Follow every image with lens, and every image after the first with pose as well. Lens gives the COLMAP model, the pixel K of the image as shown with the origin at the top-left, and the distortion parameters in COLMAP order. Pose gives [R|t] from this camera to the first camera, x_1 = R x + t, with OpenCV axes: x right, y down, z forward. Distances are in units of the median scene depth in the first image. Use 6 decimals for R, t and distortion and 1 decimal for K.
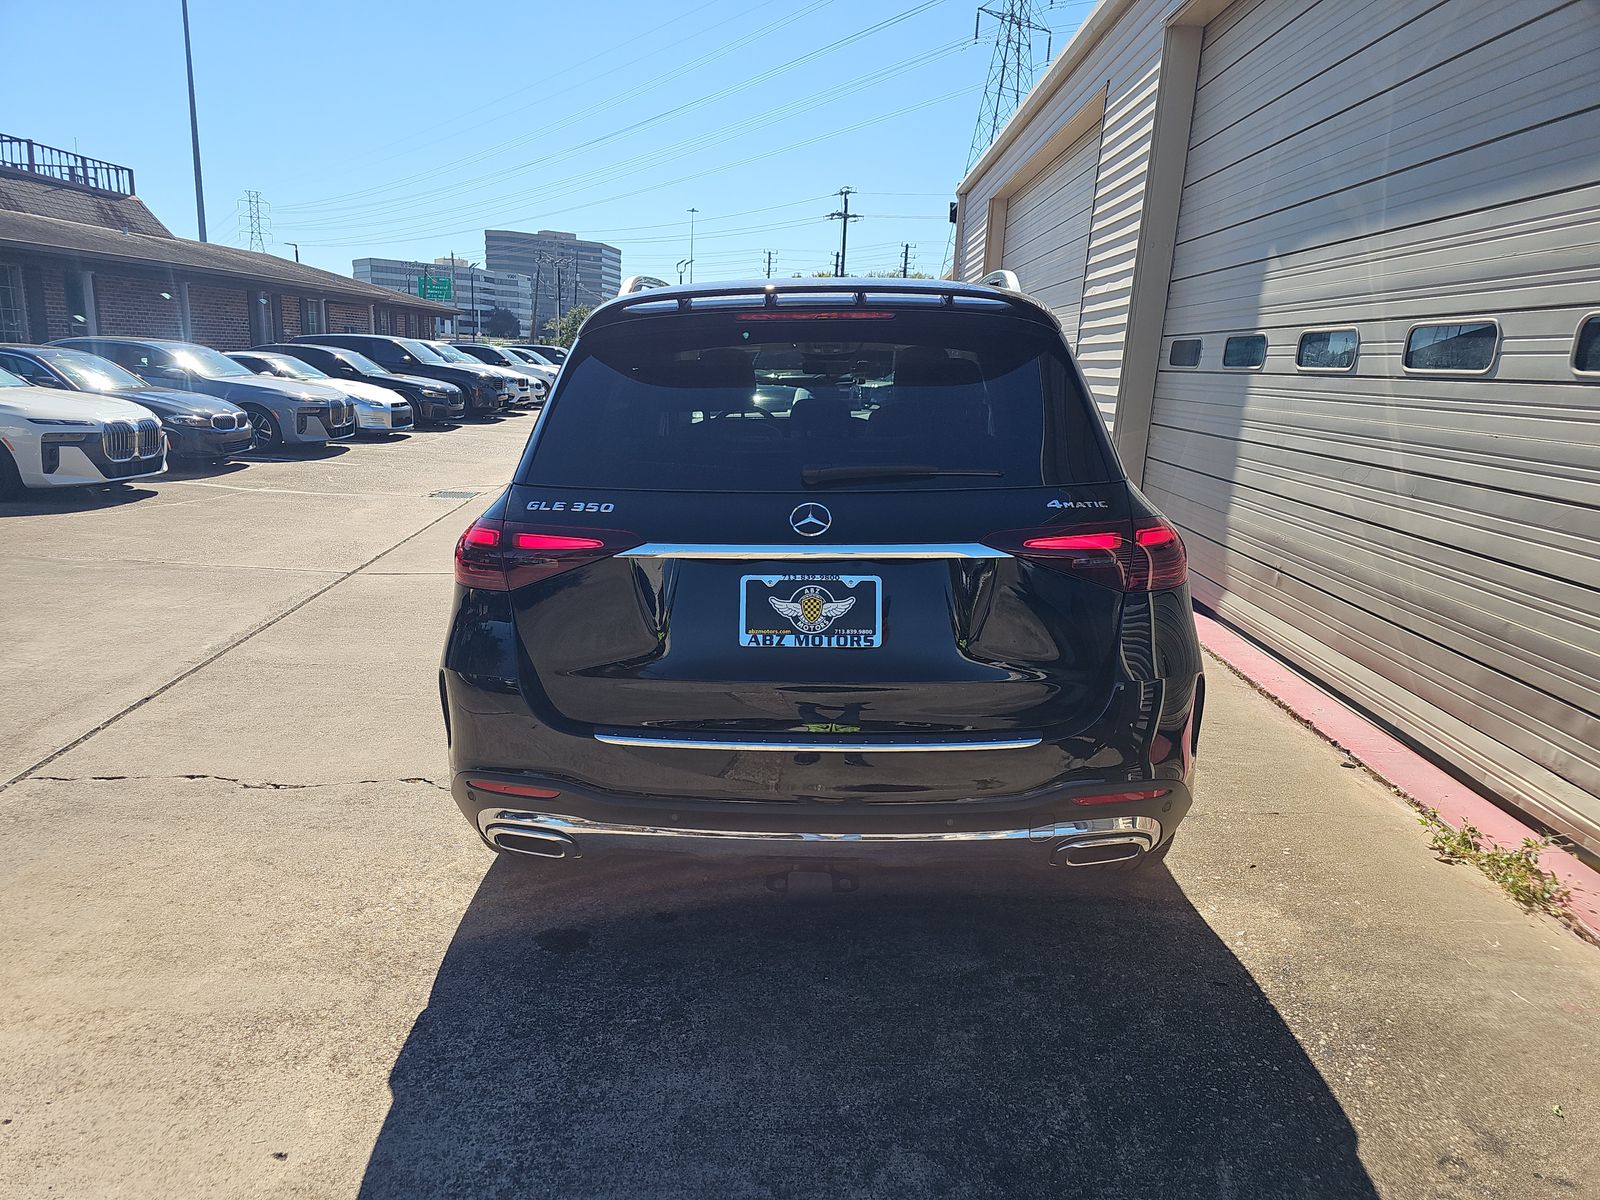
lens RADIAL K [[1056.0, 0, 800.0], [0, 1056.0, 600.0], [0, 0, 1]] dist [0.050235, -0.040696]
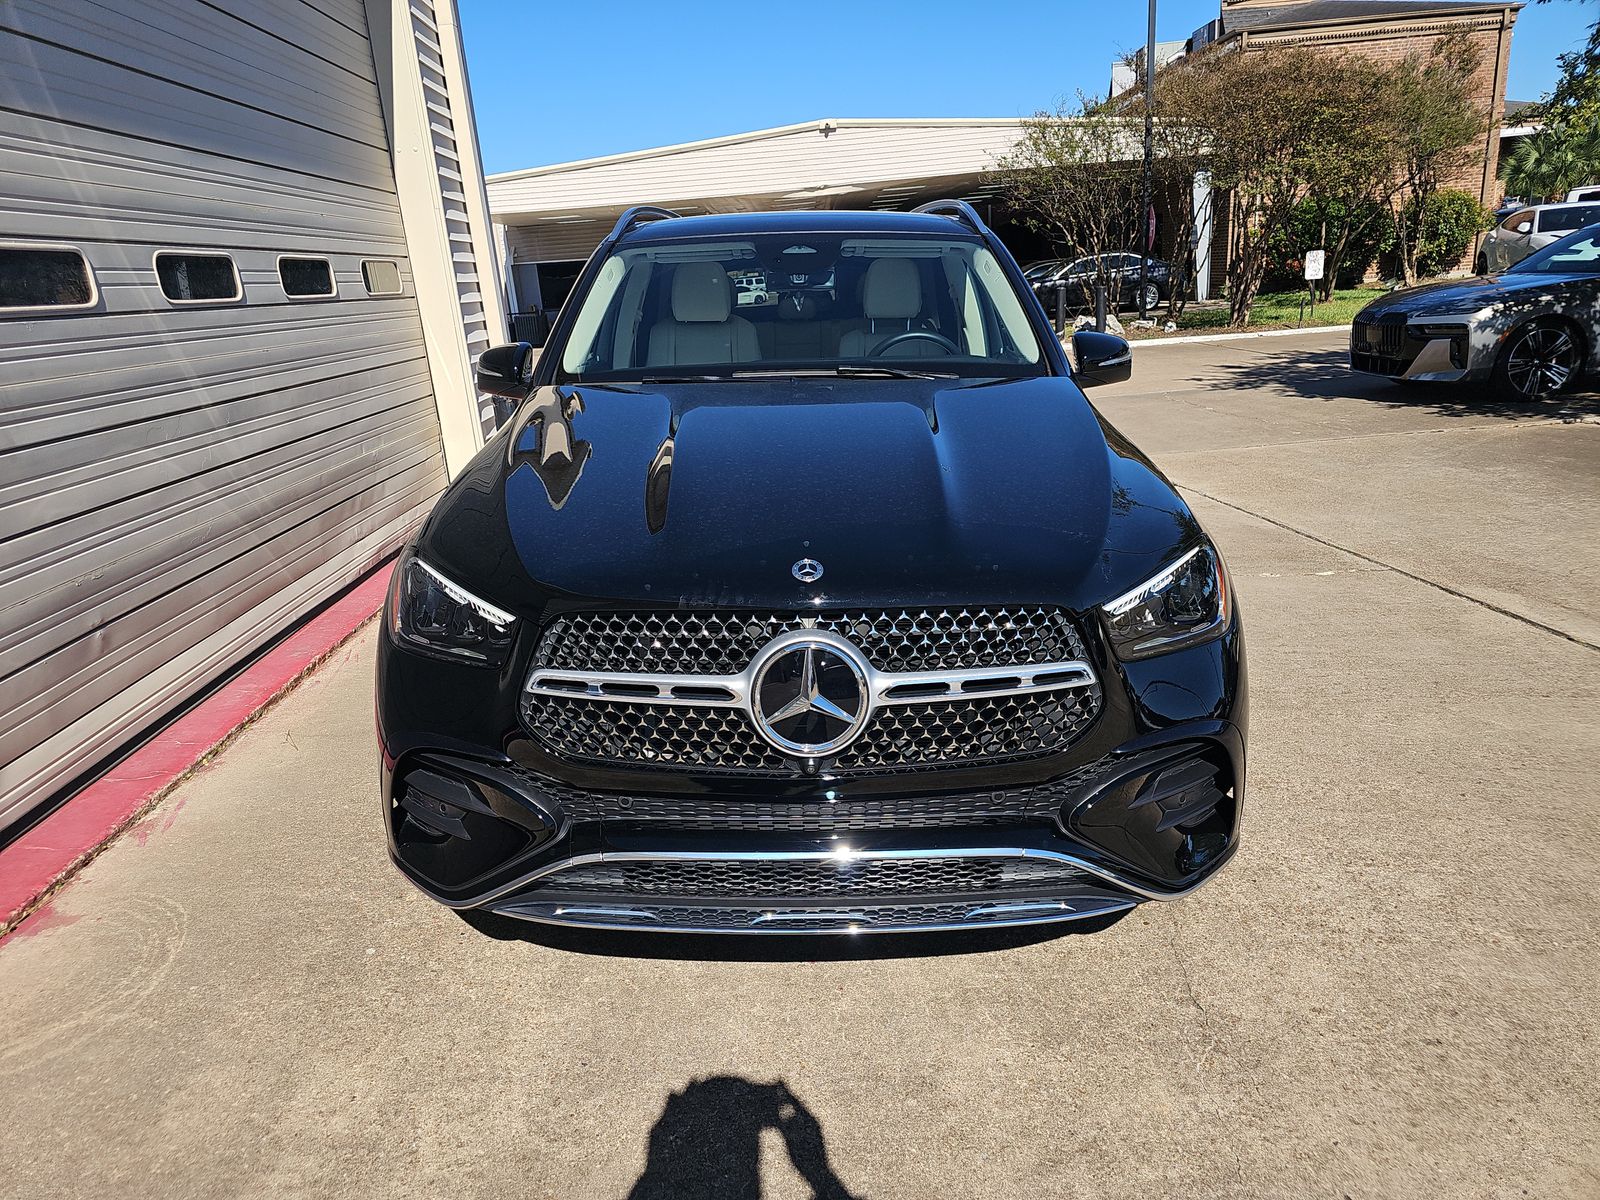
lens RADIAL K [[1056.0, 0, 800.0], [0, 1056.0, 600.0], [0, 0, 1]] dist [0.050235, -0.040696]
pose [[-0.998663, 0.040220, -0.032468, 0.052023], [0.018687, 0.866578, 0.498692, -0.371461], [0.048194, 0.497418, -0.866171, 1.638899]]
